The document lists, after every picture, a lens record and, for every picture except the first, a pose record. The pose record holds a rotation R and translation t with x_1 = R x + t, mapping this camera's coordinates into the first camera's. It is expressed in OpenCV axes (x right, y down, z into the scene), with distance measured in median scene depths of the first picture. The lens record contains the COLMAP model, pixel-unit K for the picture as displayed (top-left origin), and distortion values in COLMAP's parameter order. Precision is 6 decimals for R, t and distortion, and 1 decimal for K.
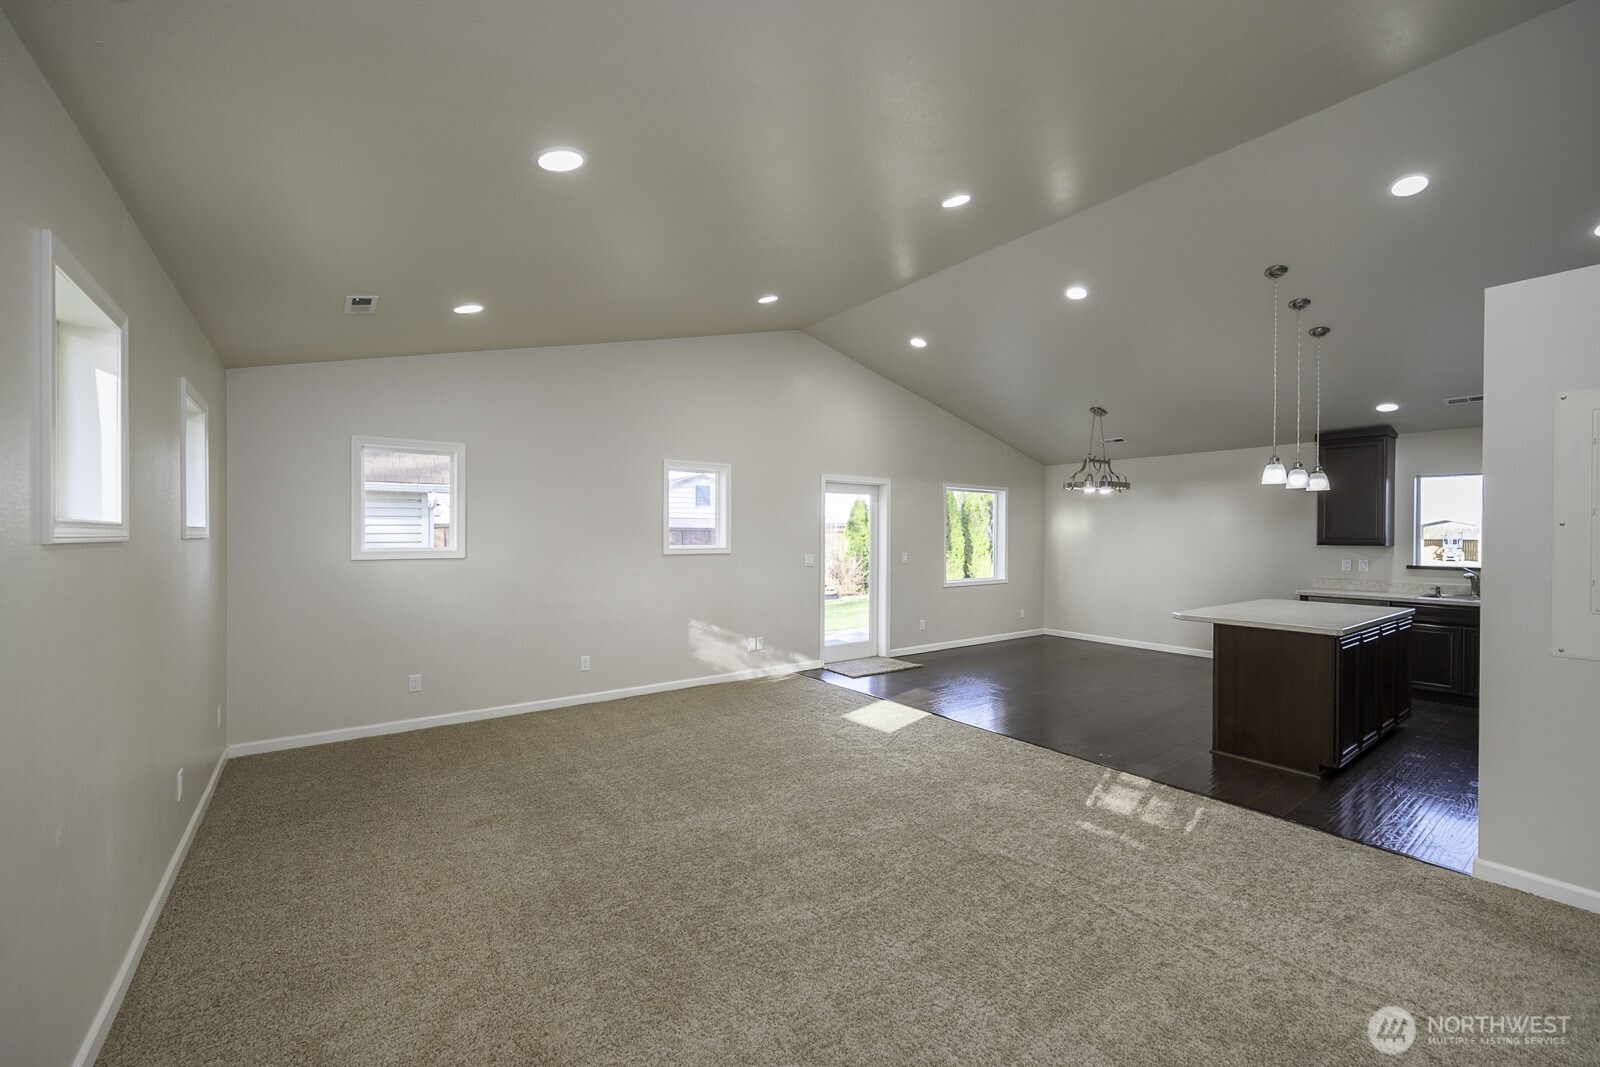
lens RADIAL K [[640.0, 0, 802.6], [0, 640.0, 537.8], [0, 0, 1]] dist [-0.001093, -0.000266]
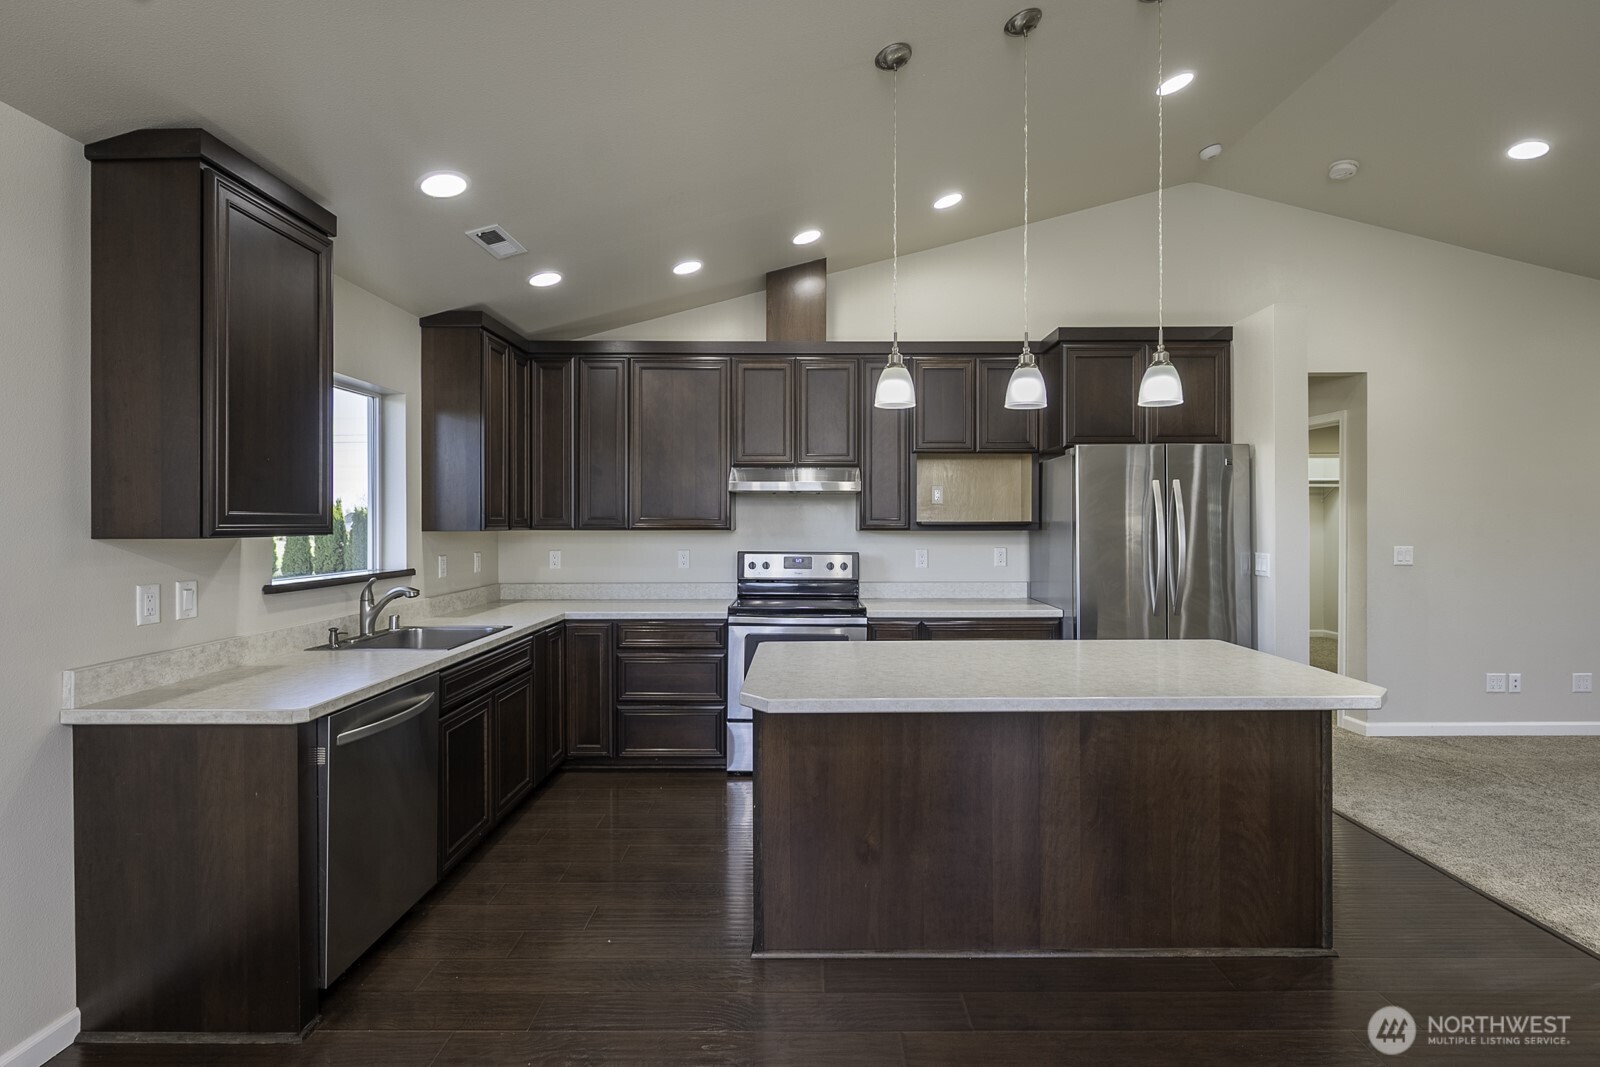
lens RADIAL K [[721.0, 0, 805.6], [0, 721.0, 520.9], [0, 0, 1]] dist [-0.002231, -0.000341]
pose [[-0.799244, -0.001714, 0.601005, 0.429354], [0.002663, 0.999976, 0.006392, 0.002826], [-0.601001, 0.006710, -0.799220, 1.133397]]
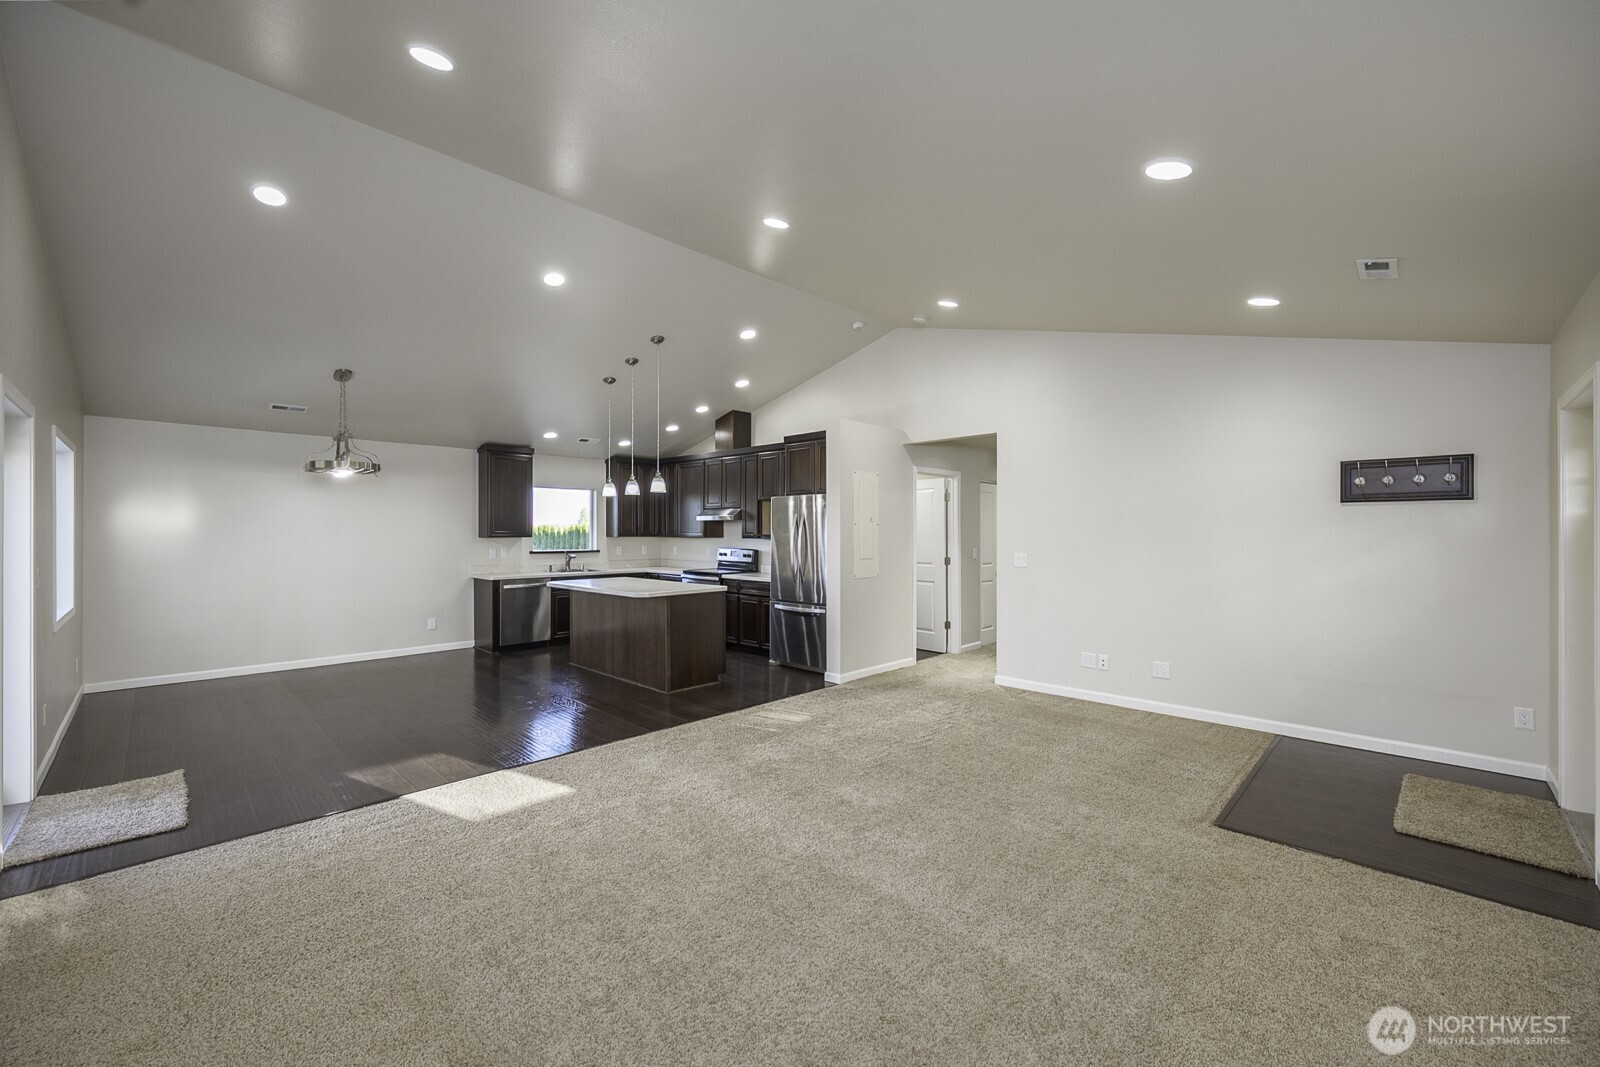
lens RADIAL K [[635.5, 0, 804.3], [0, 635.5, 530.6], [0, 0, 1]] dist [-0.002266, -0.000189]
pose [[-0.155615, -0.001928, 0.987816, -0.469271], [0.005167, 0.999983, 0.002765, -0.001686], [-0.987804, 0.005534, -0.155602, 0.626768]]
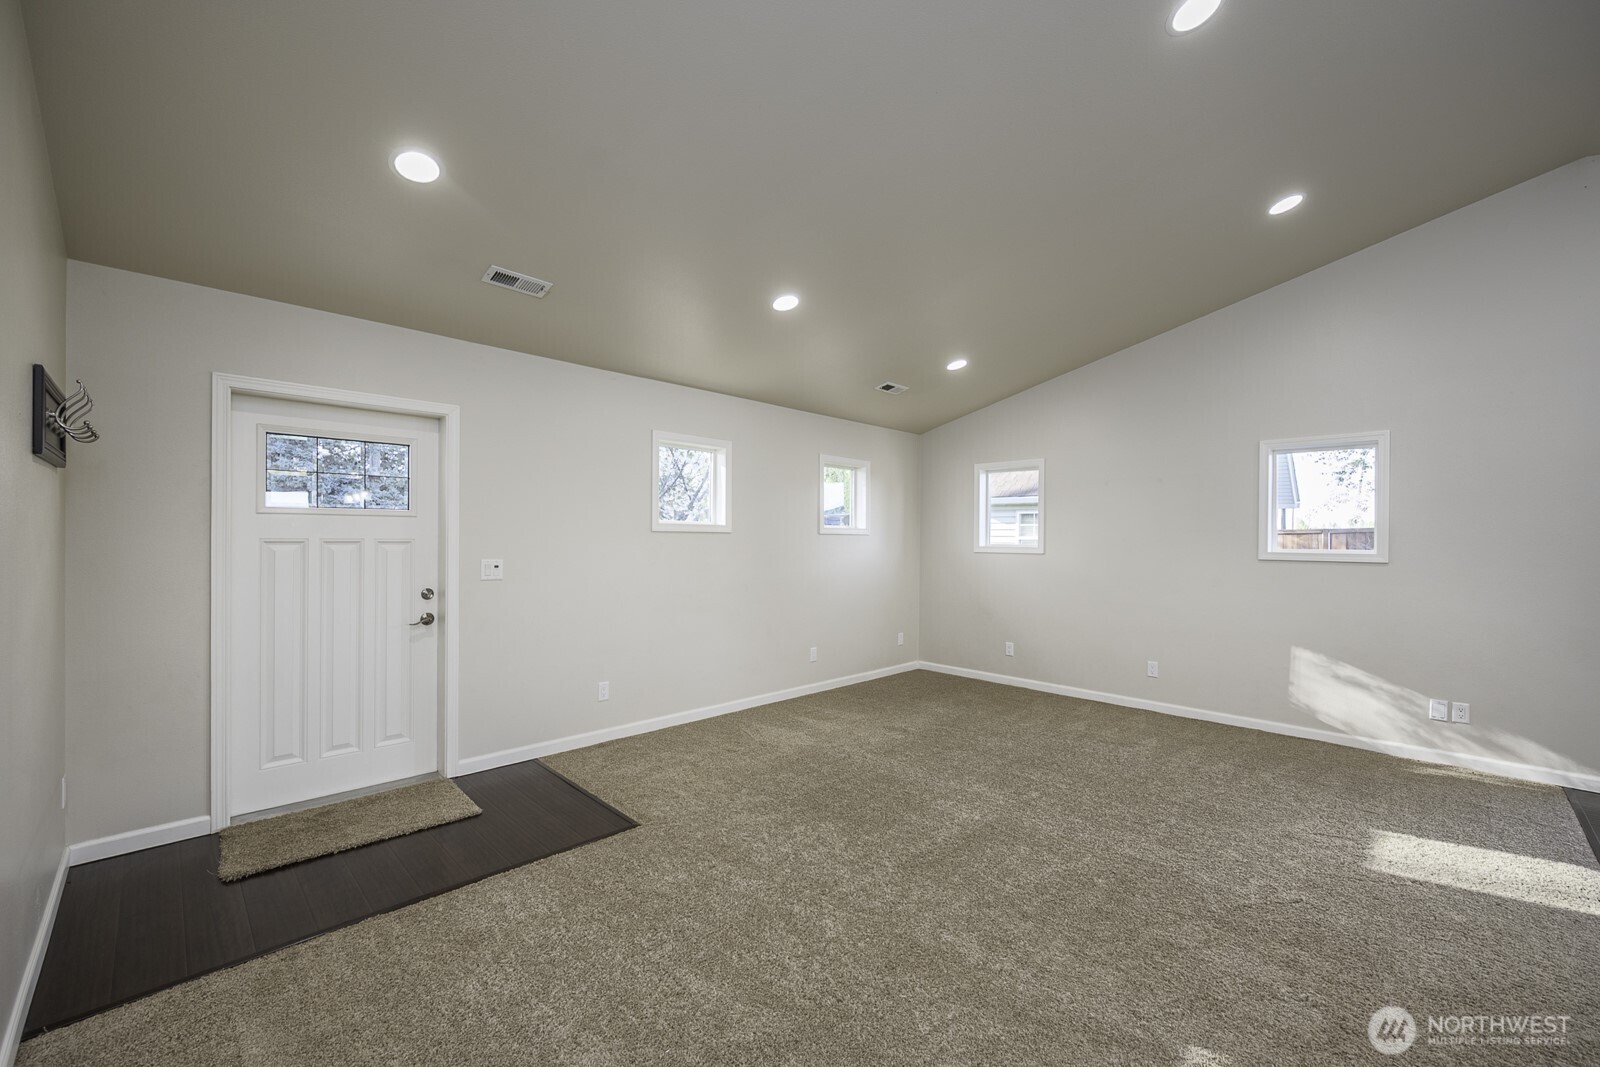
lens RADIAL K [[646.6, 0, 801.9], [0, 646.6, 536.7], [0, 0, 1]] dist [-0.000725, -0.000287]
pose [[0.149938, -0.000545, -0.988695, 0.461076], [-0.017915, 0.999834, -0.003268, 0.008861], [0.988533, 0.018203, 0.149903, 0.283848]]
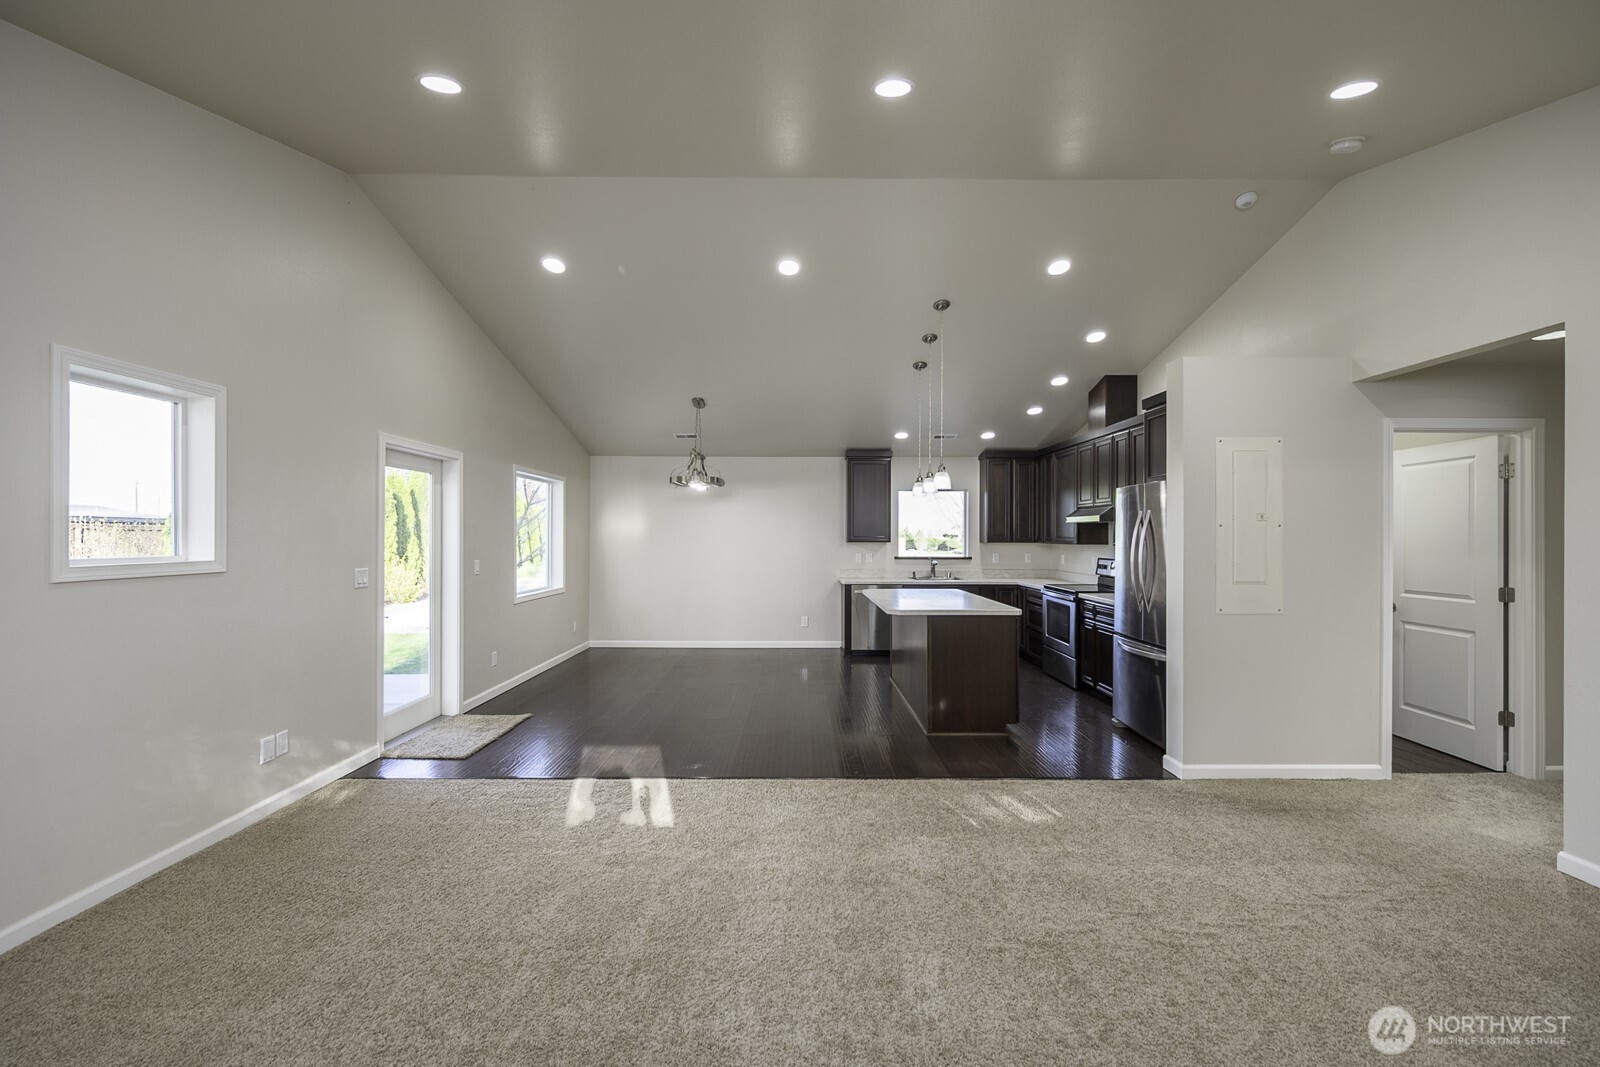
lens RADIAL K [[646.6, 0, 801.9], [0, 646.6, 536.7], [0, 0, 1]] dist [-0.000725, -0.000287]
pose [[0.593243, -0.003321, 0.805017, -0.242828], [0.004968, 0.999988, 0.000464, -0.000054], [-0.805008, 0.003724, 0.593252, 0.355777]]
